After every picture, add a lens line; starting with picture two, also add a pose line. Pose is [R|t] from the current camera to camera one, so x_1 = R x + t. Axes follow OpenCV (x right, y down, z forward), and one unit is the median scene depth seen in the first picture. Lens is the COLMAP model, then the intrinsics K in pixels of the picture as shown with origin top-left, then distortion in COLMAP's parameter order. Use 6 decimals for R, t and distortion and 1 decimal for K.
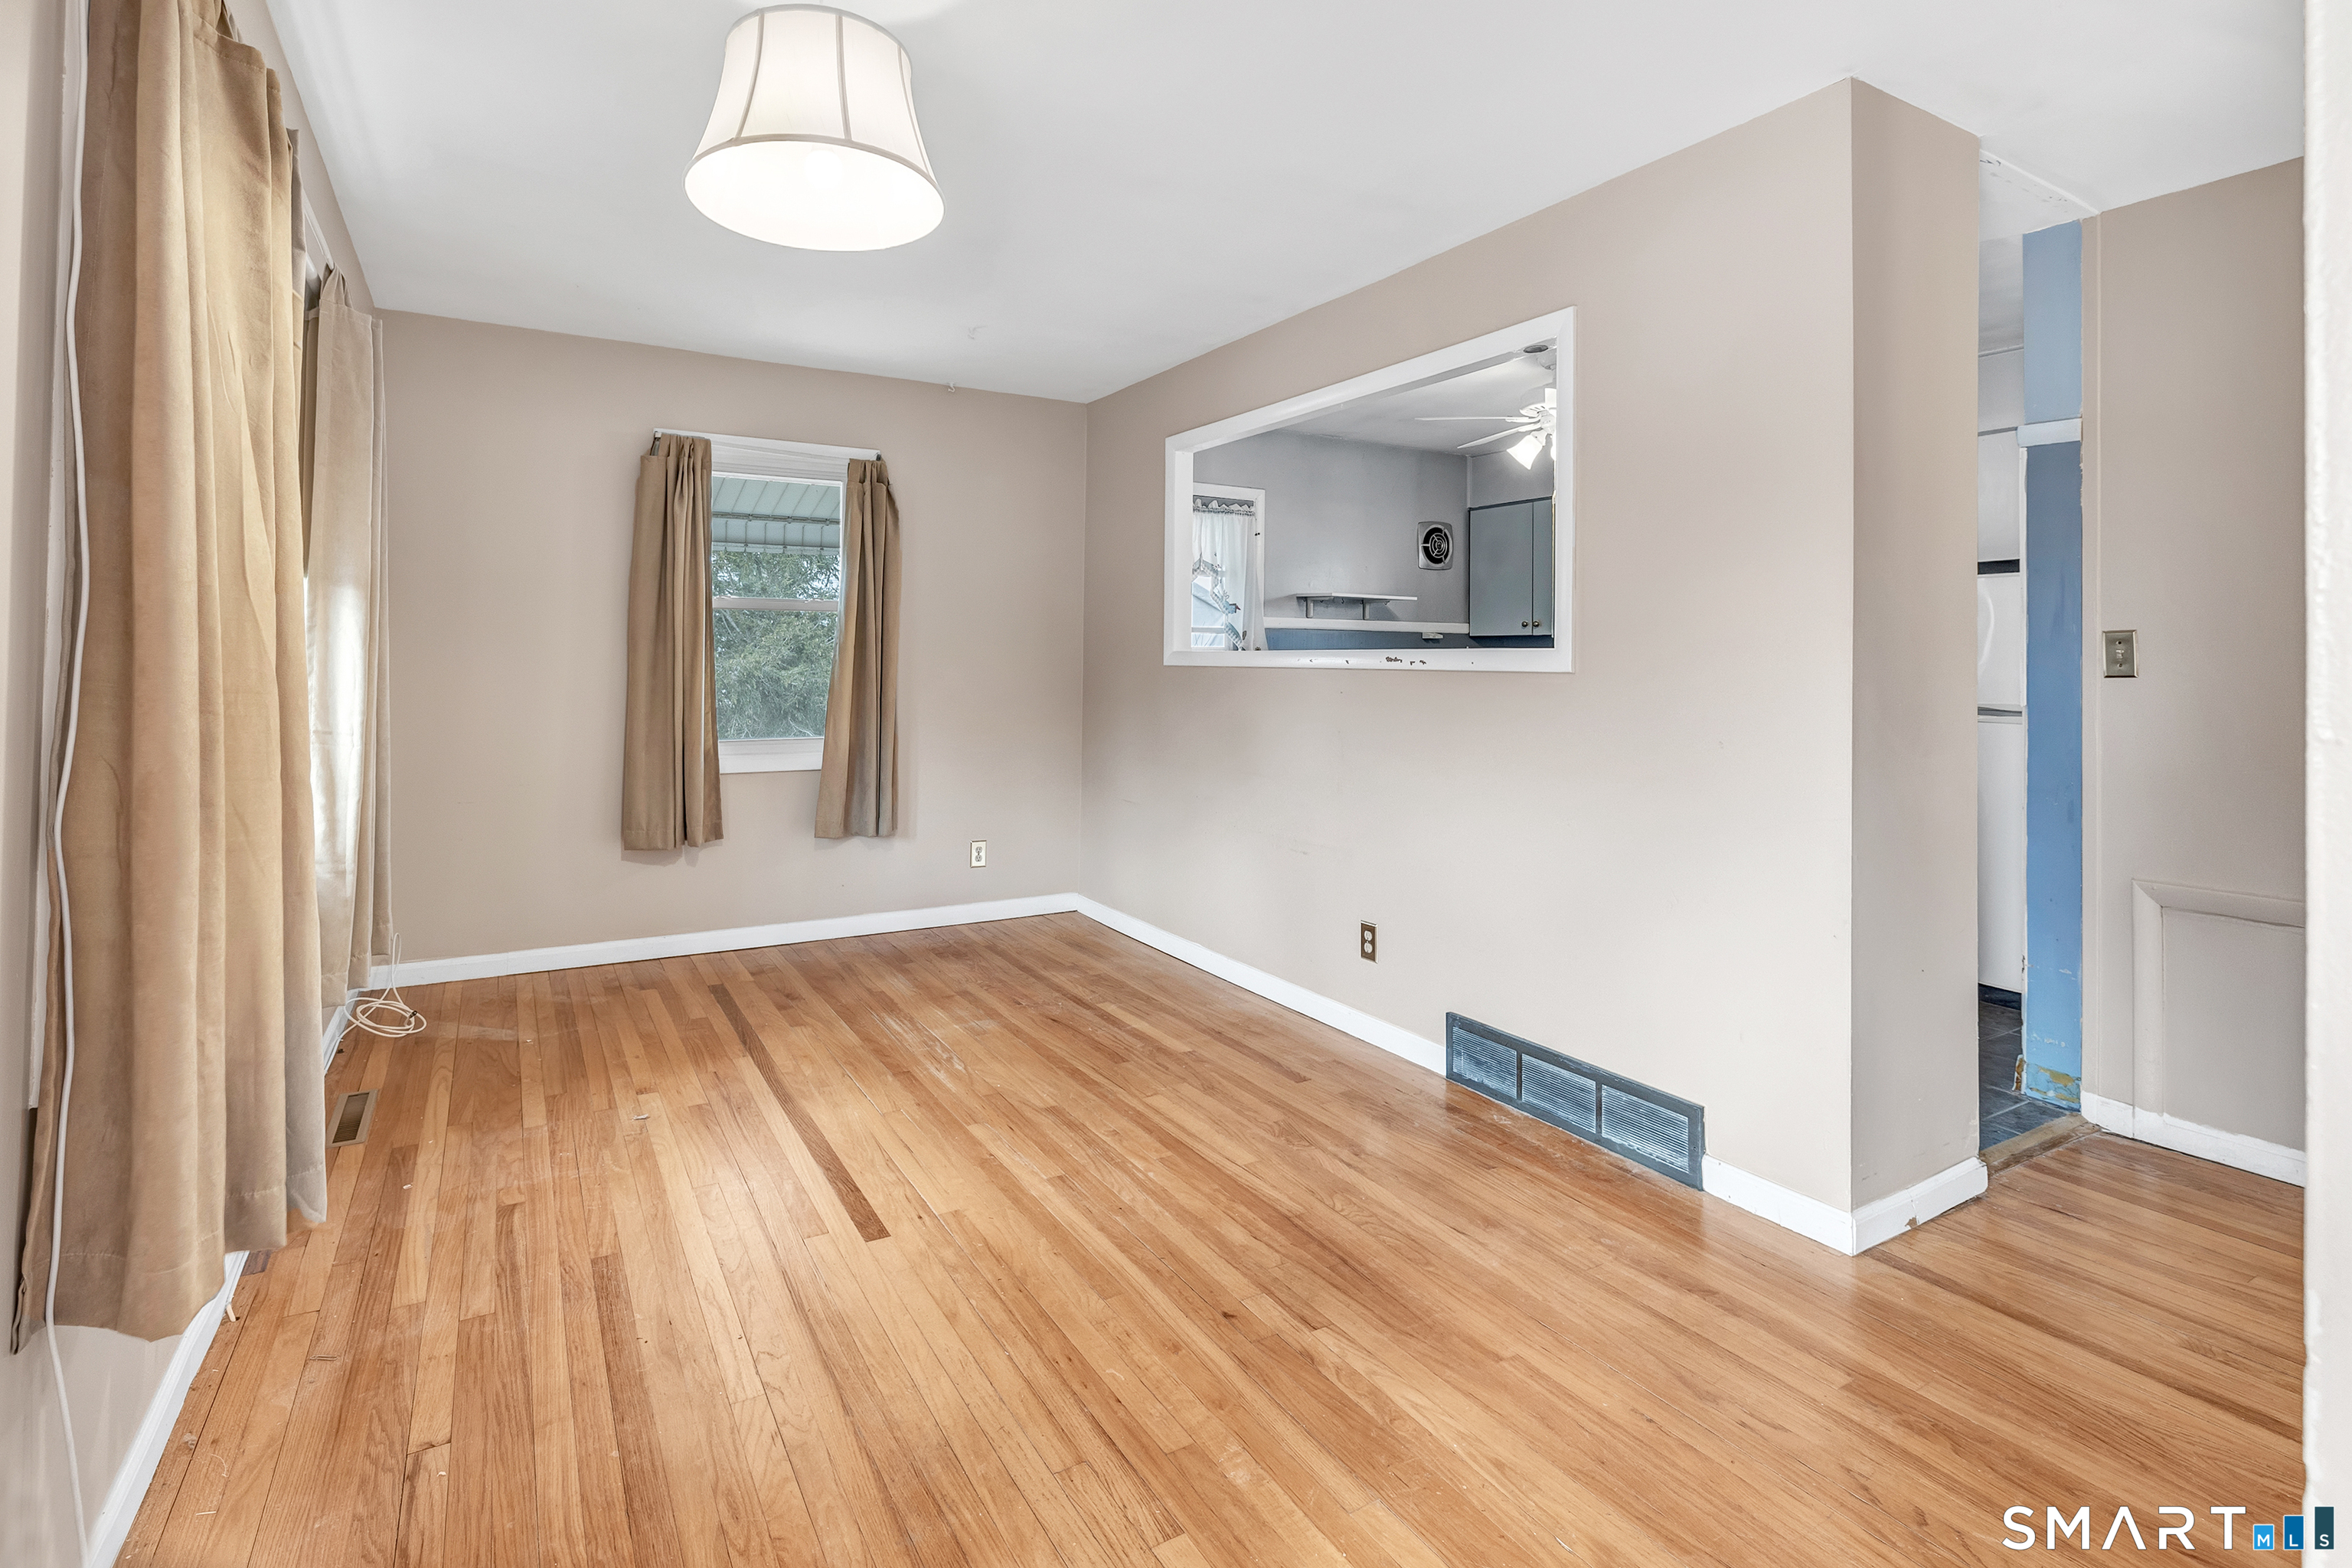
lens RADIAL K [[1070.1, 0, 1146.2], [0, 1070.1, 664.1], [0, 0, 1]] dist [-0.003463, 0.000761]
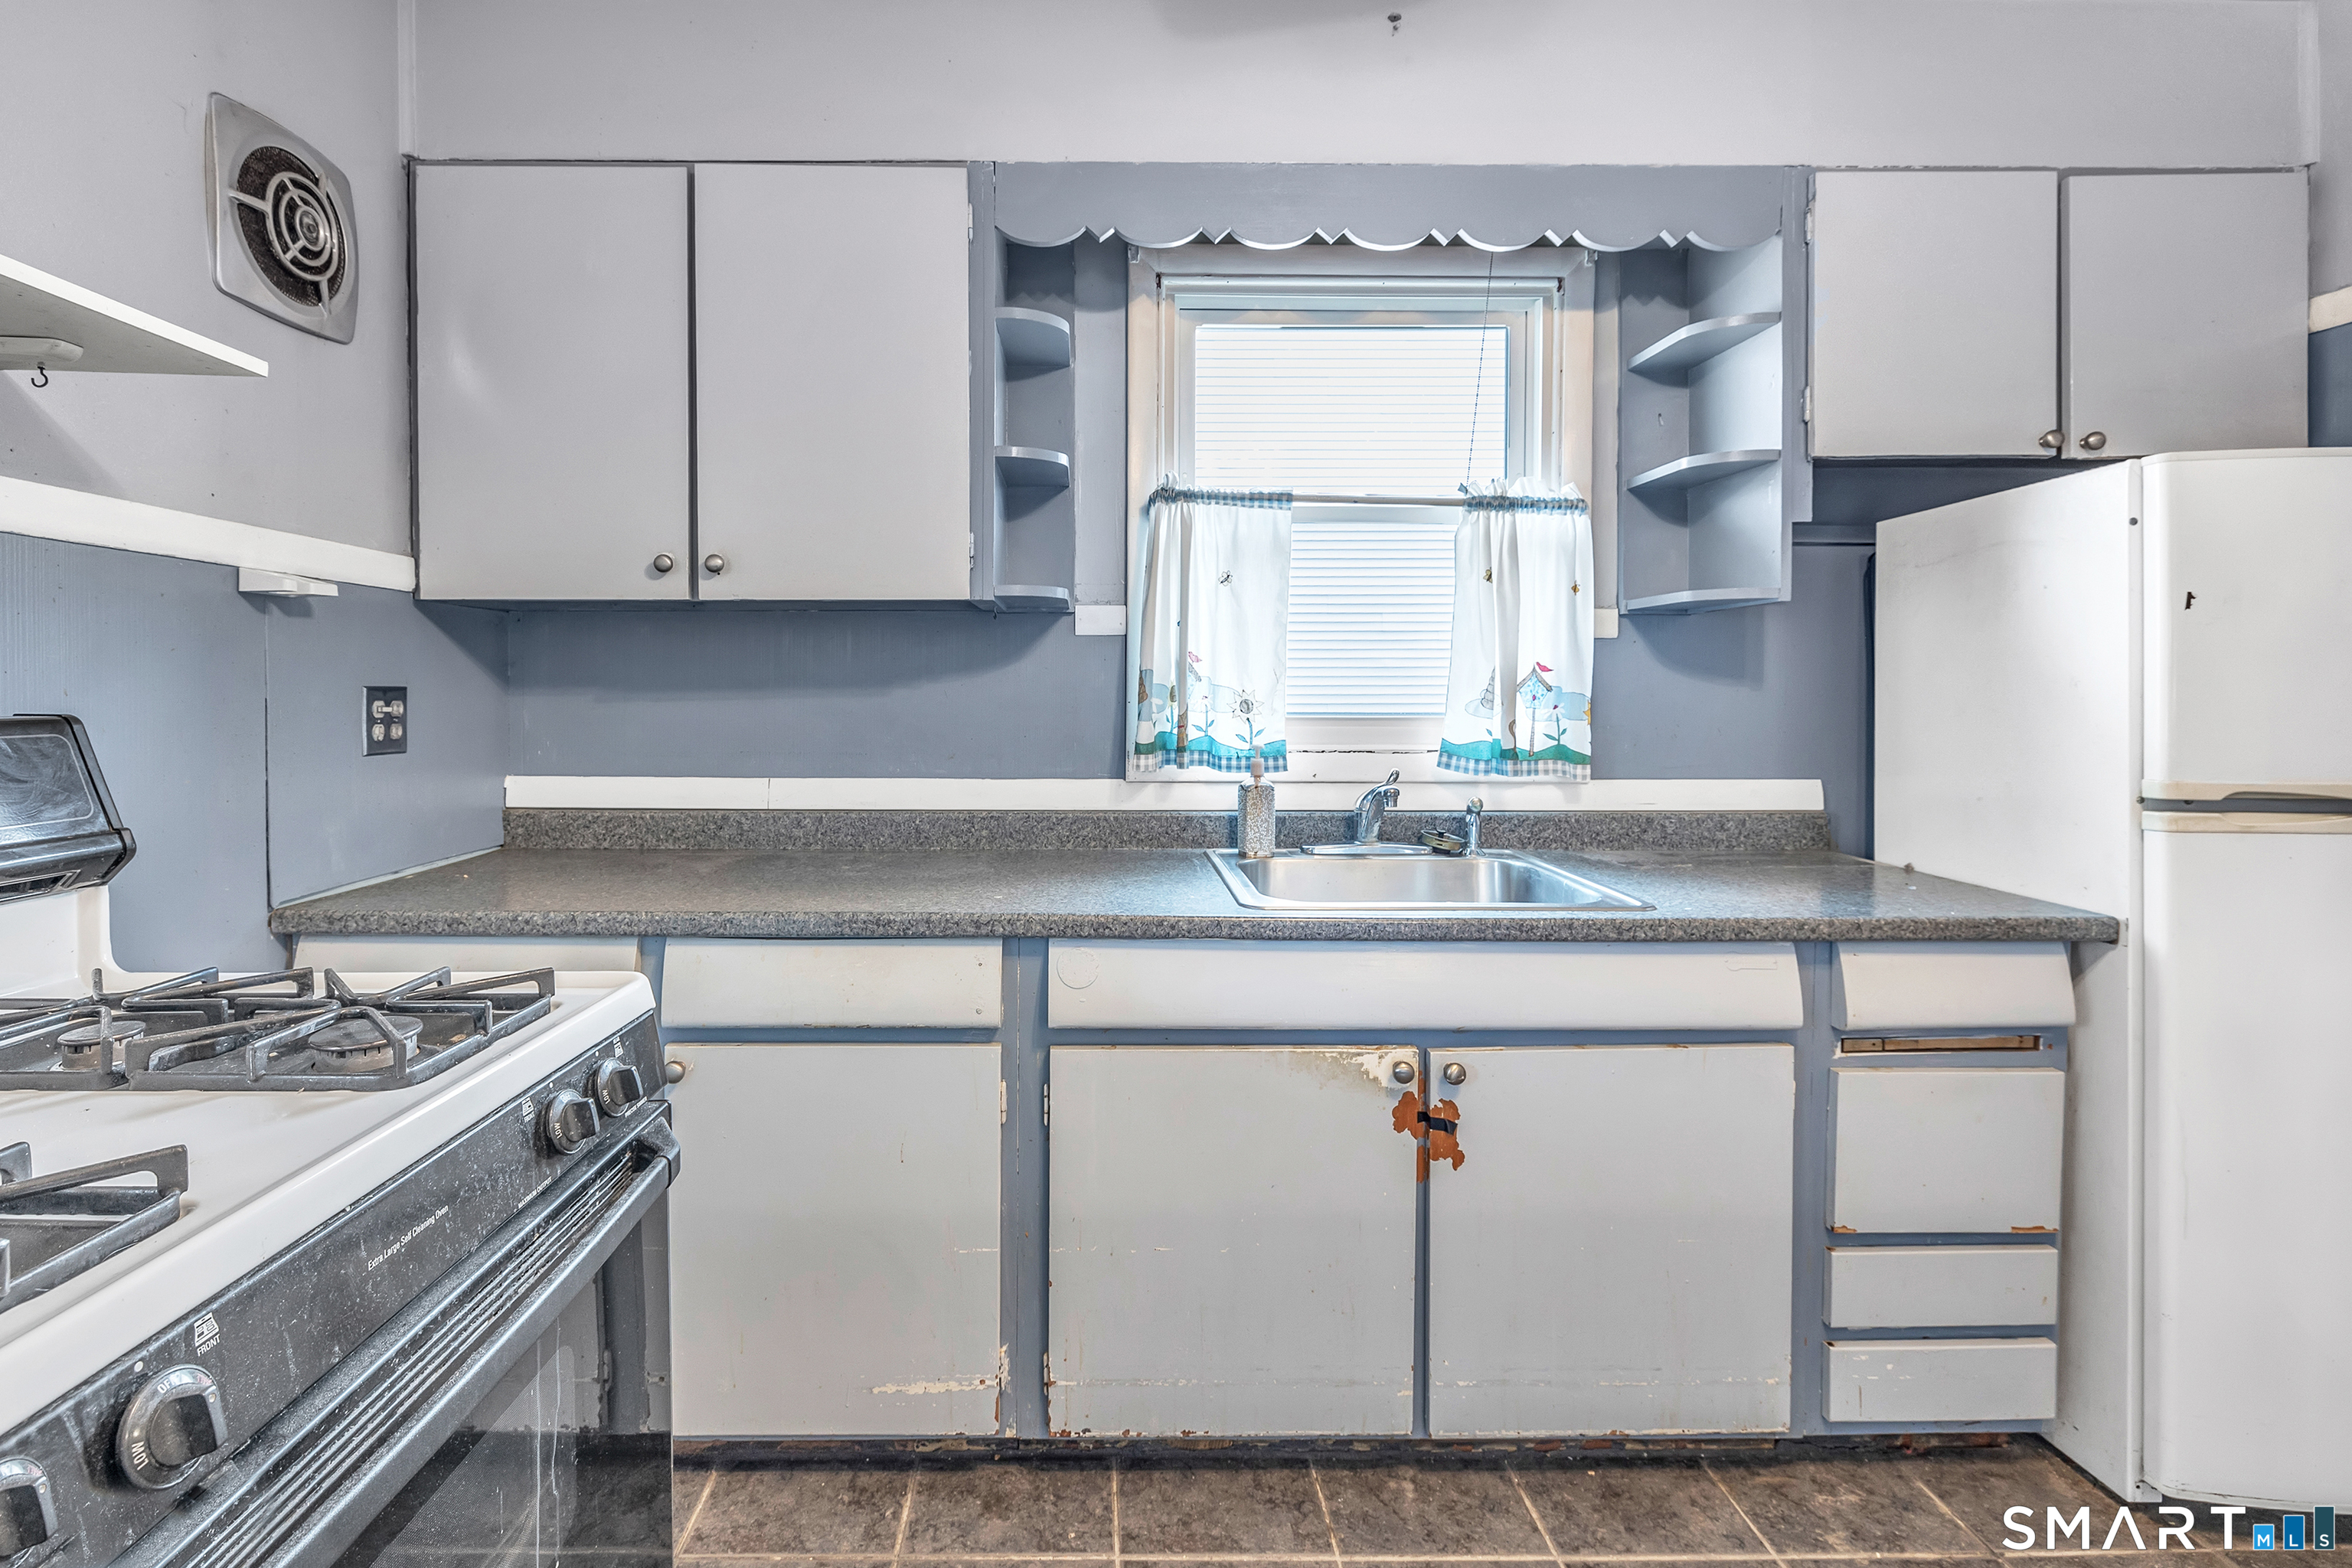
lens RADIAL K [[1070.1, 0, 1093.5], [0, 1070.1, 707.3], [0, 0, 1]] dist [-0.003463, 0.000761]
pose [[0.500258, -0.021979, 0.865597, 0.332665], [0.013107, 0.999755, 0.017811, 0.001960], [-0.865777, 0.002435, 0.500424, 1.627628]]
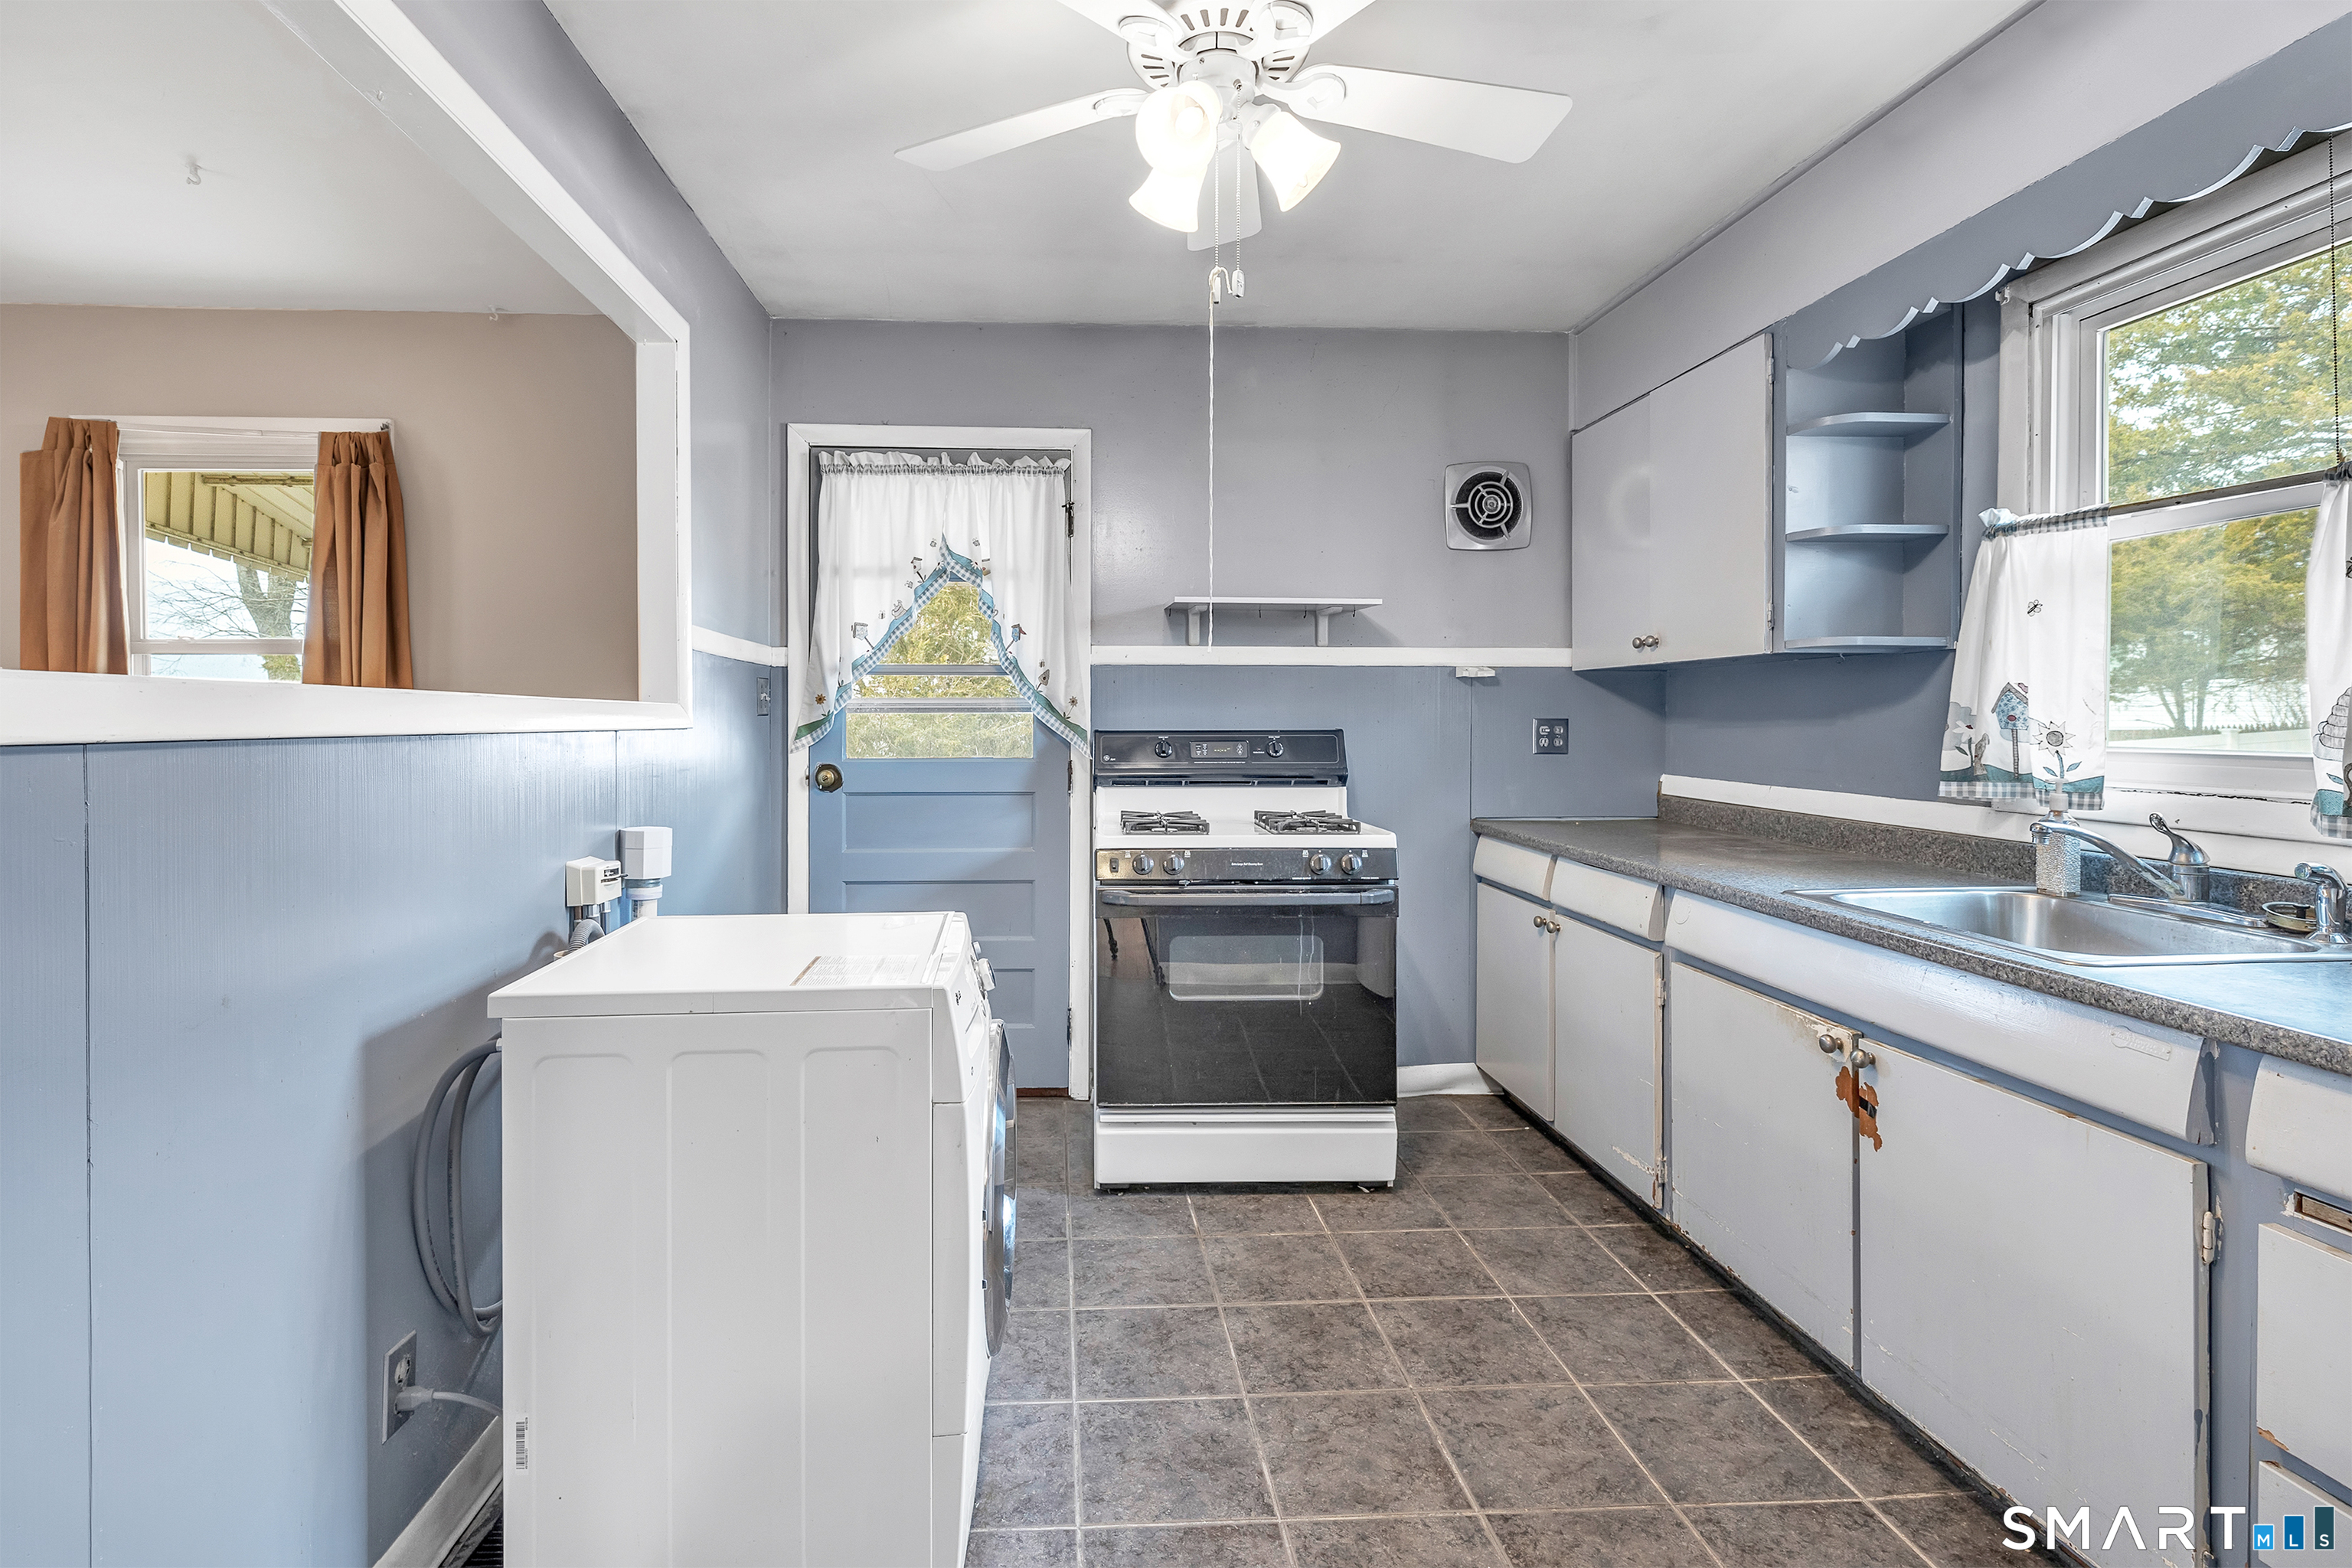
lens RADIAL K [[1070.1, 0, 1120.0], [0, 1070.1, 745.7], [0, 0, 1]] dist [-0.003463, 0.000761]
pose [[0.893826, 0.002920, -0.448405, 0.801144], [0.002707, 0.999925, 0.011907, 0.010576], [0.448406, -0.011857, 0.893751, 0.973666]]
